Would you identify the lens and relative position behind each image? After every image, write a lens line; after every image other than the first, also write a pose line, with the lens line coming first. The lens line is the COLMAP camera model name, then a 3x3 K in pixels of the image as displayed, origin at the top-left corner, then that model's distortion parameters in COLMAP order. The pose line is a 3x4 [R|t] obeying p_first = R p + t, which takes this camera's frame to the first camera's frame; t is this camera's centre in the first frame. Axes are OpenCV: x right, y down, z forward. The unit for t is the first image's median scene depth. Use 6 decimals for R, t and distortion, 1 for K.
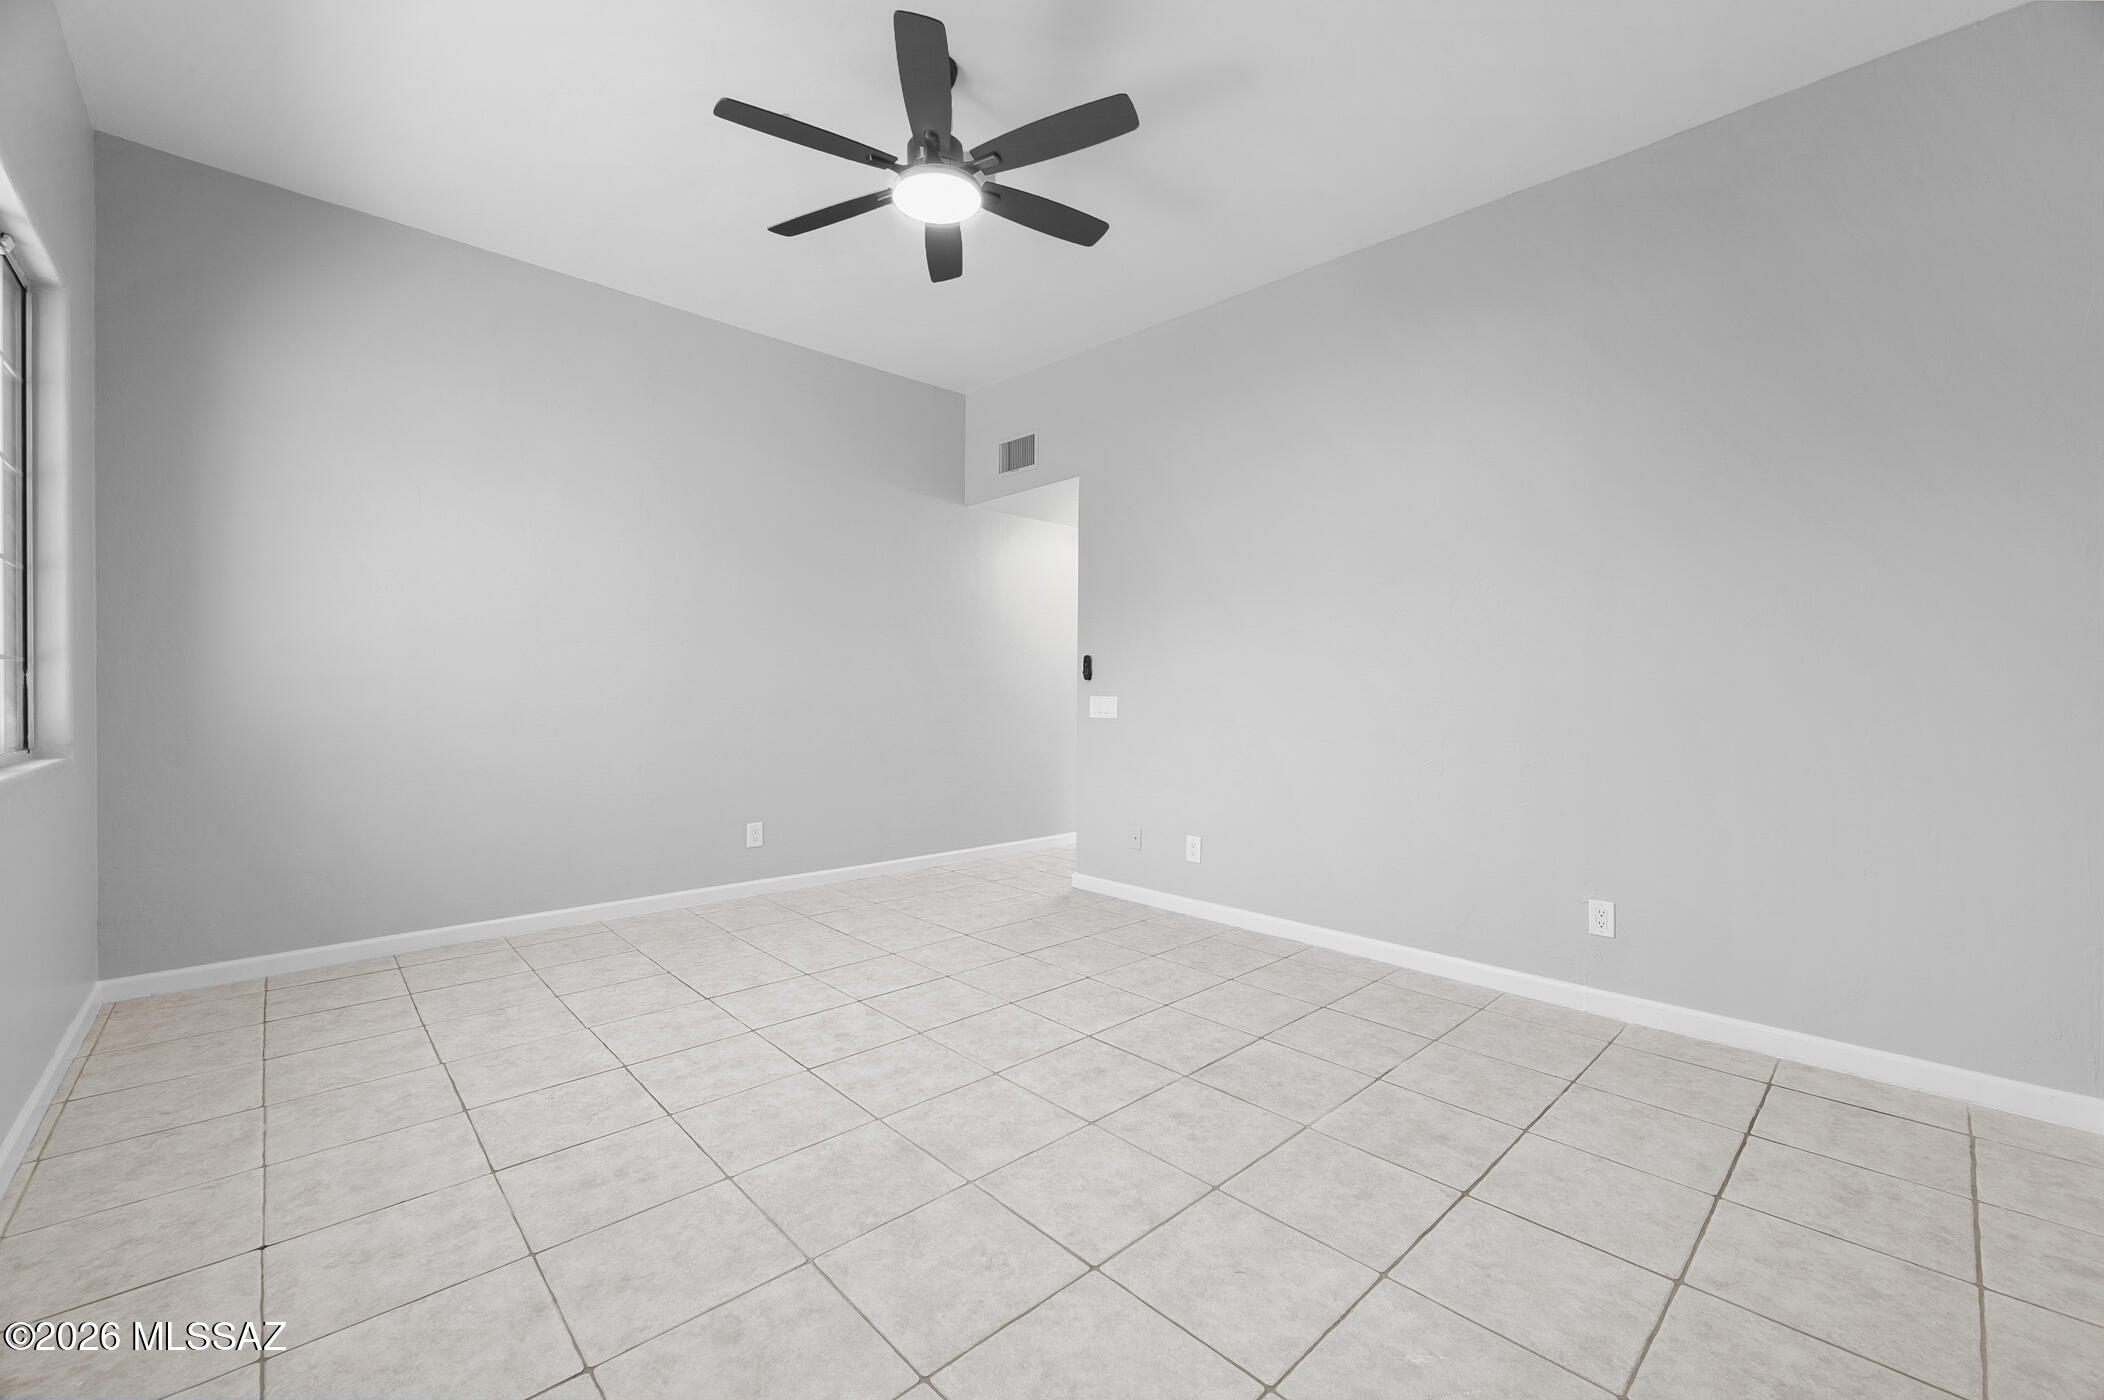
lens RADIAL K [[840.6, 0, 1050.9], [0, 840.6, 696.1], [0, 0, 1]] dist [-0.000021, 0.000048]
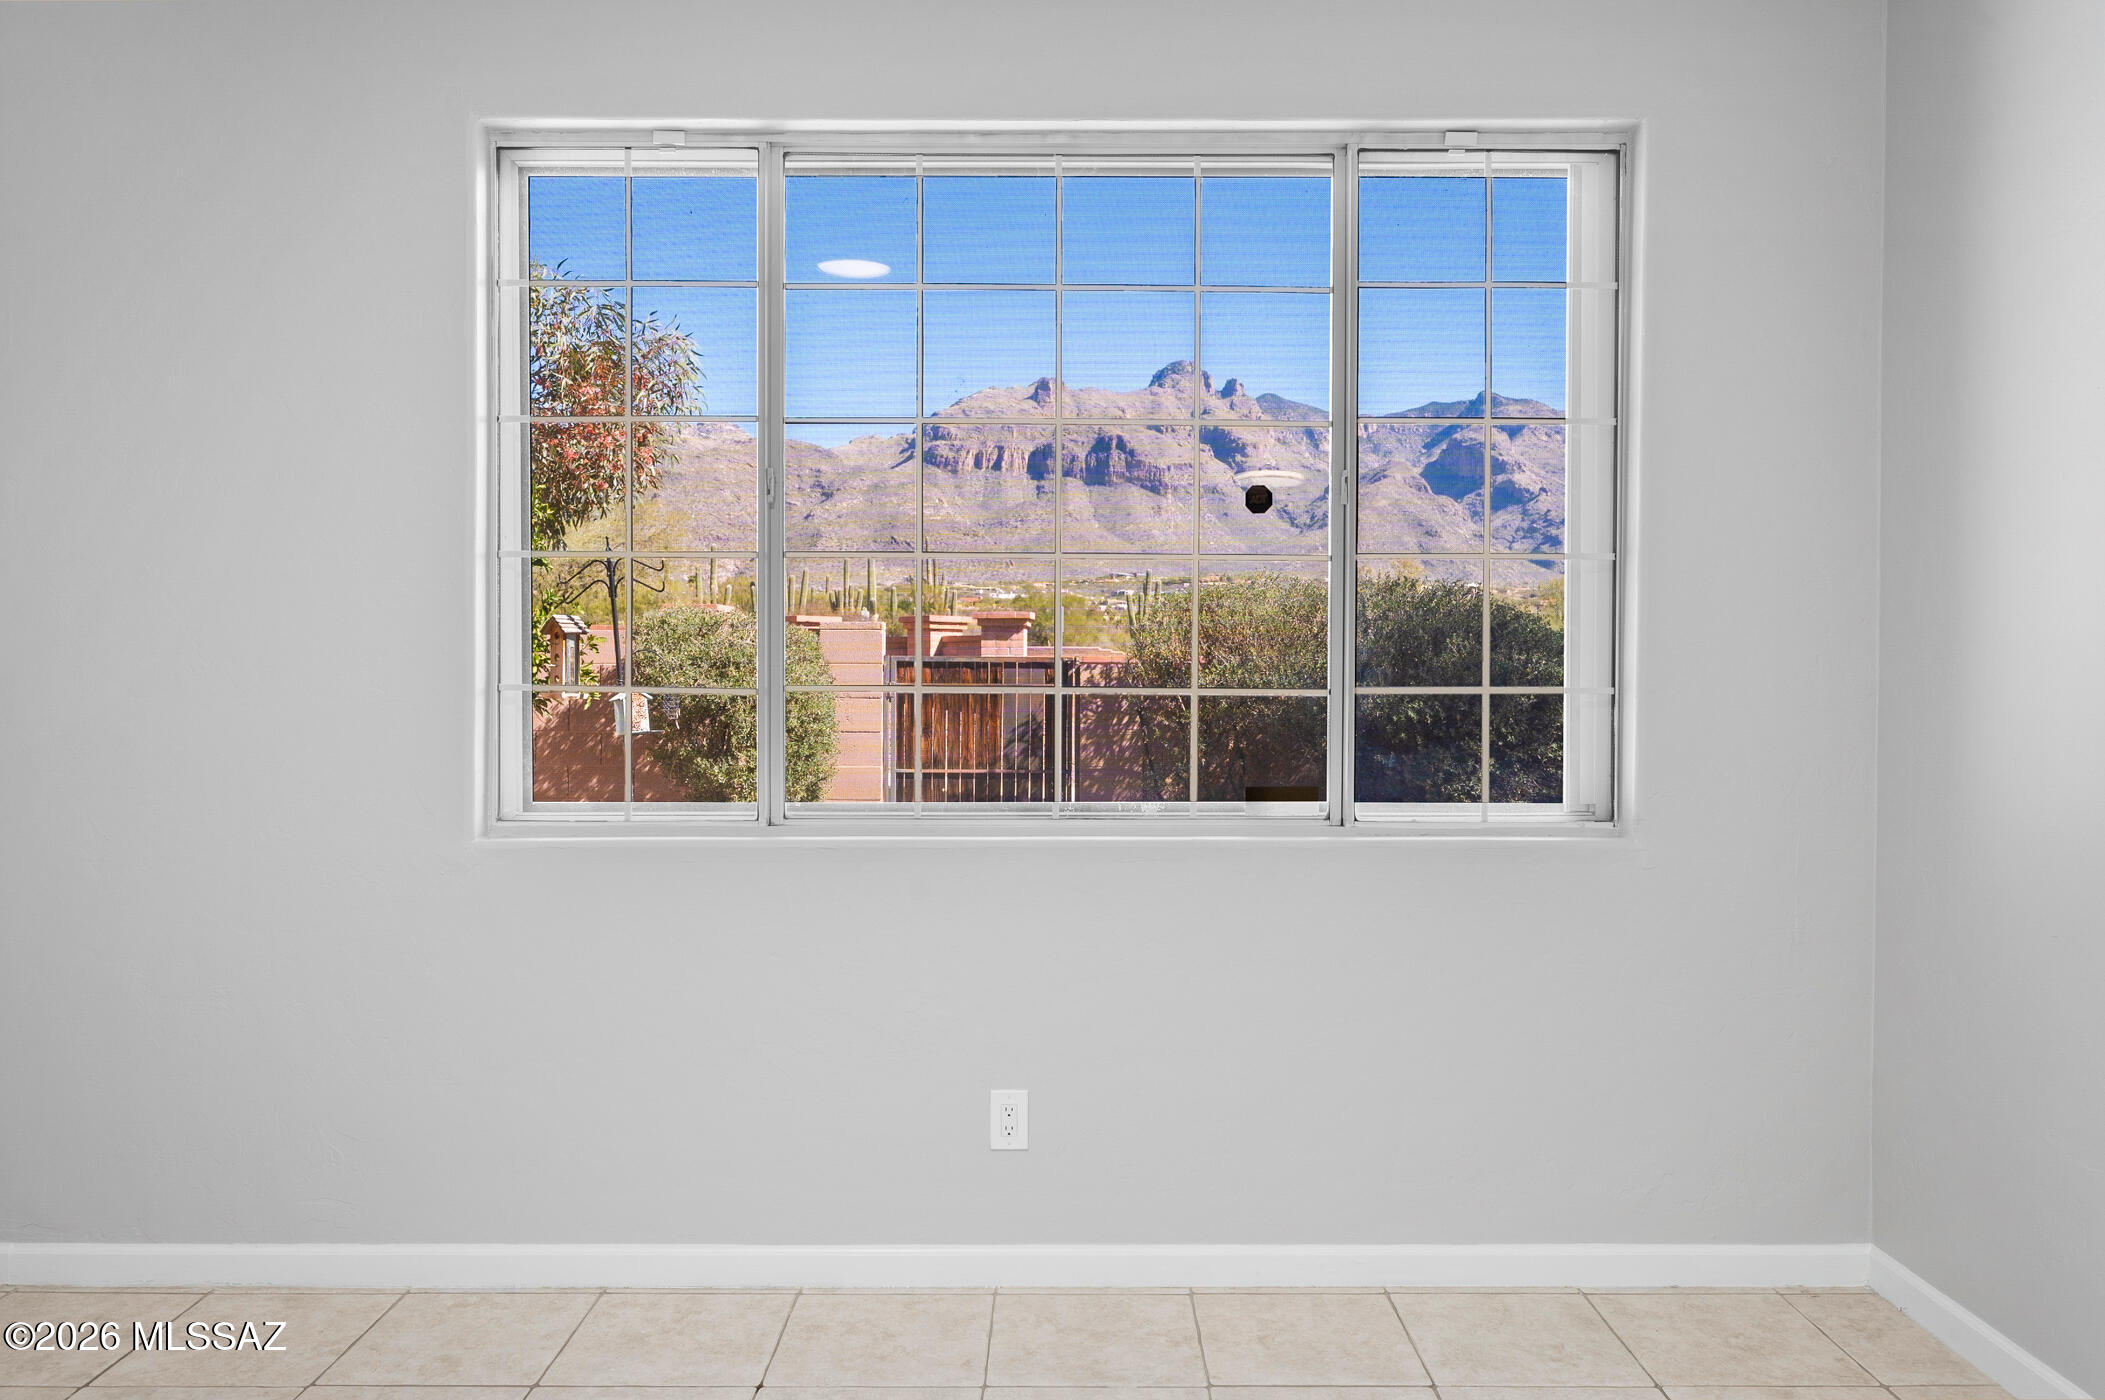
lens RADIAL K [[1530.5, 0, 1053.9], [0, 1530.5, 694.4], [0, 0, 1]] dist [-0.000304, 0.001567]
pose [[-0.679385, 0.009781, -0.733717, 0.008073], [-0.005950, 0.999805, 0.018837, -0.061413], [0.733758, 0.017163, -0.679194, 1.540264]]
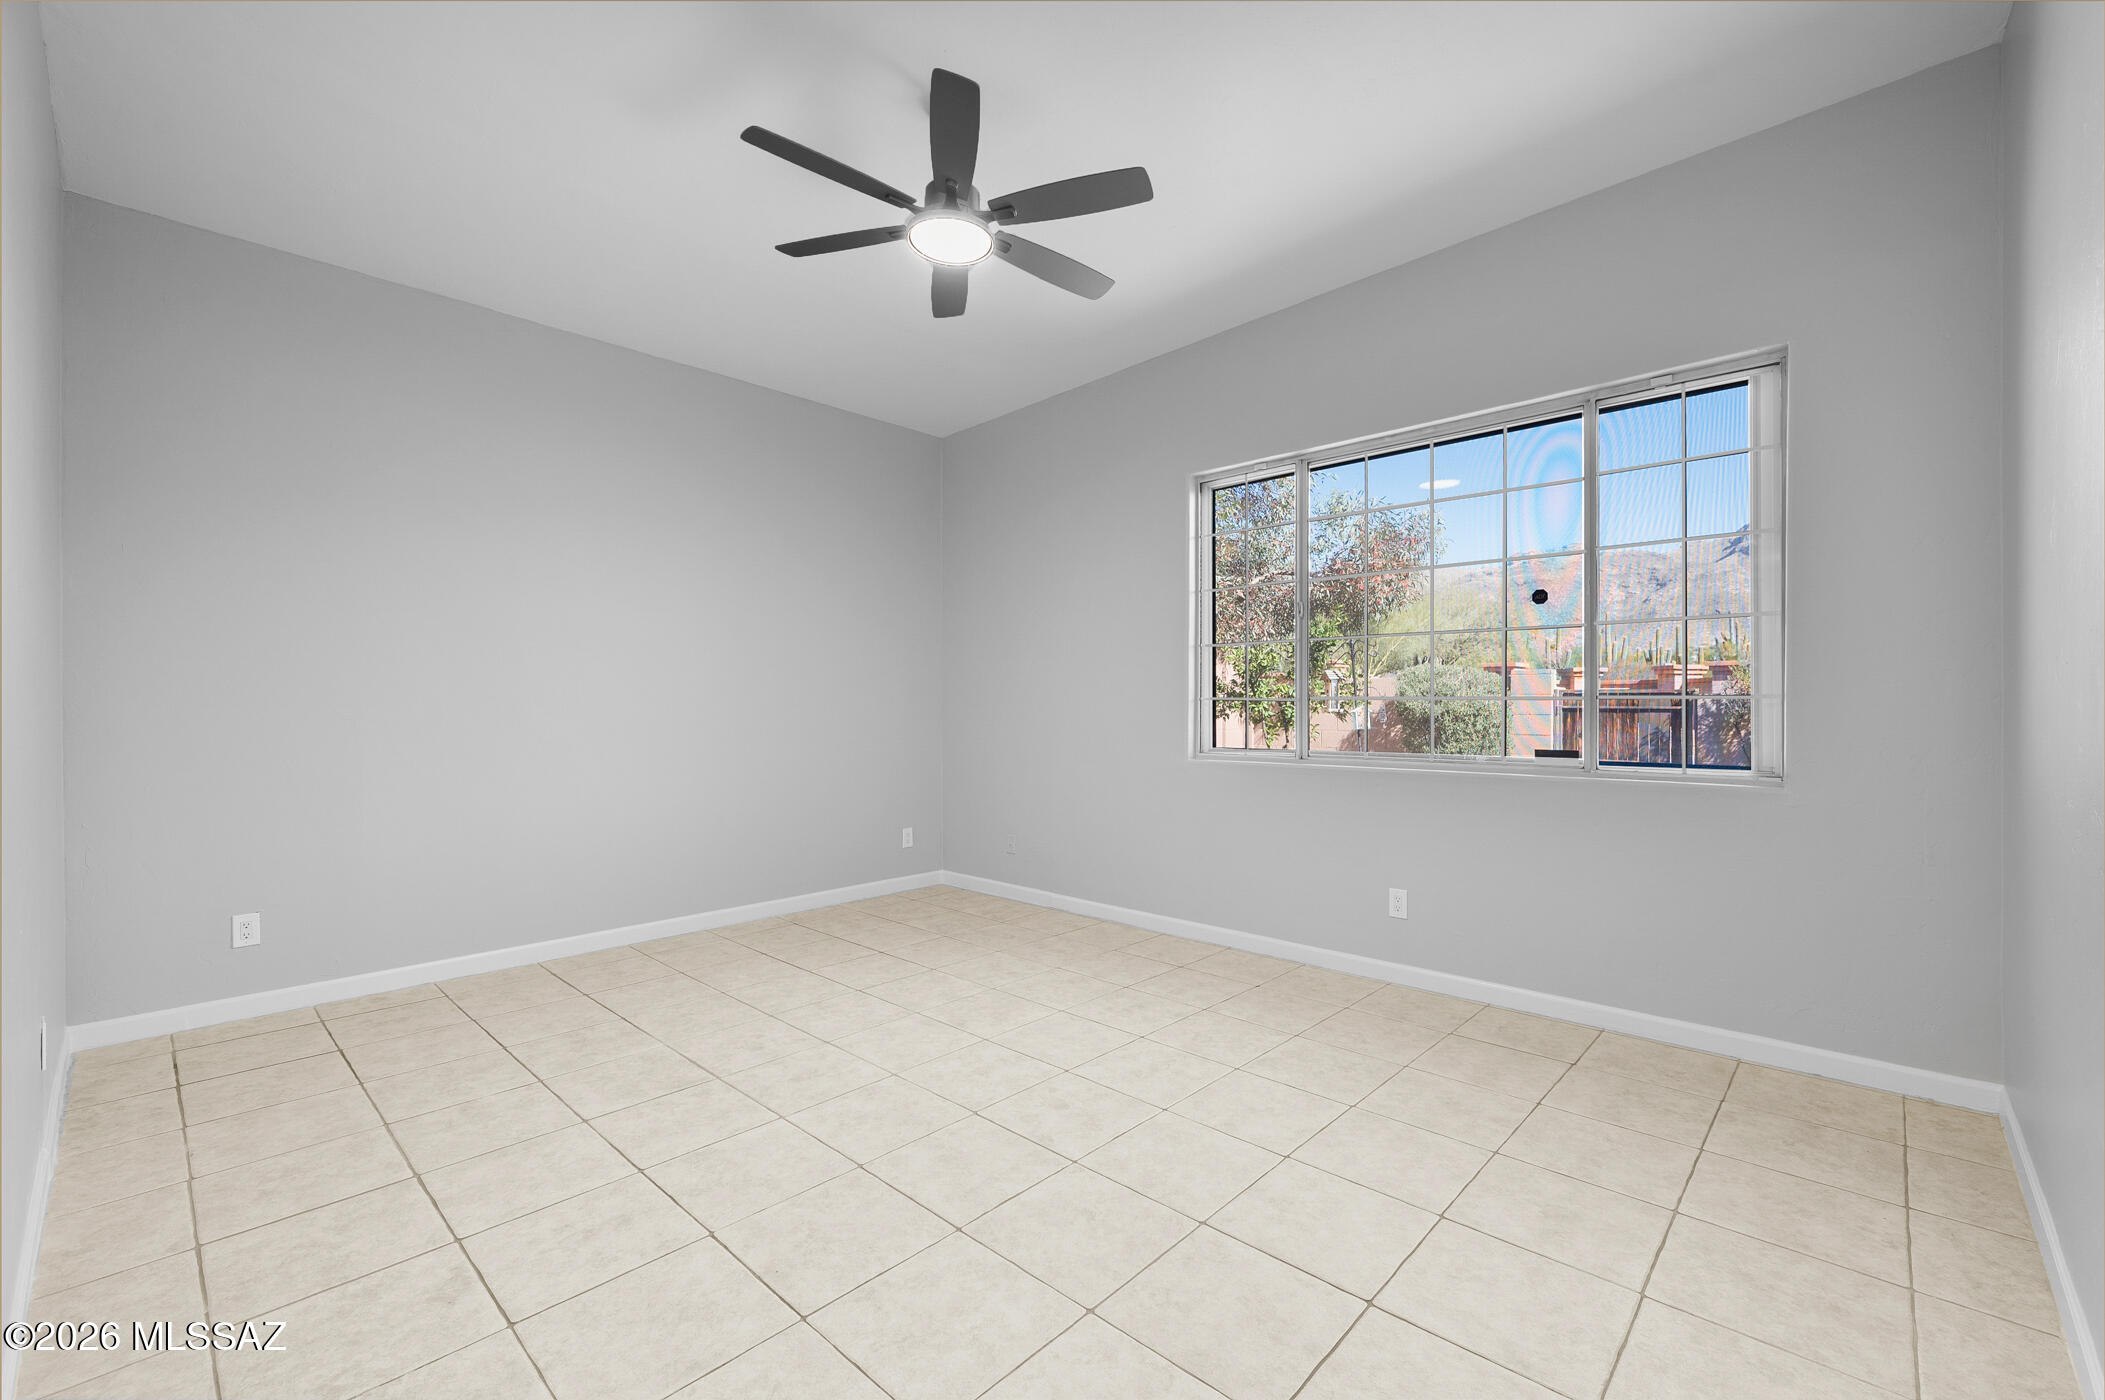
lens RADIAL K [[868.2, 0, 1051.7], [0, 868.2, 702.3], [0, 0, 1]] dist [-0.001660, -0.000135]
pose [[-0.998148, -0.000279, -0.060836, -0.198981], [-0.000417, 0.999997, 0.002246, -0.037185], [0.060836, 0.002267, -0.998145, 2.114055]]
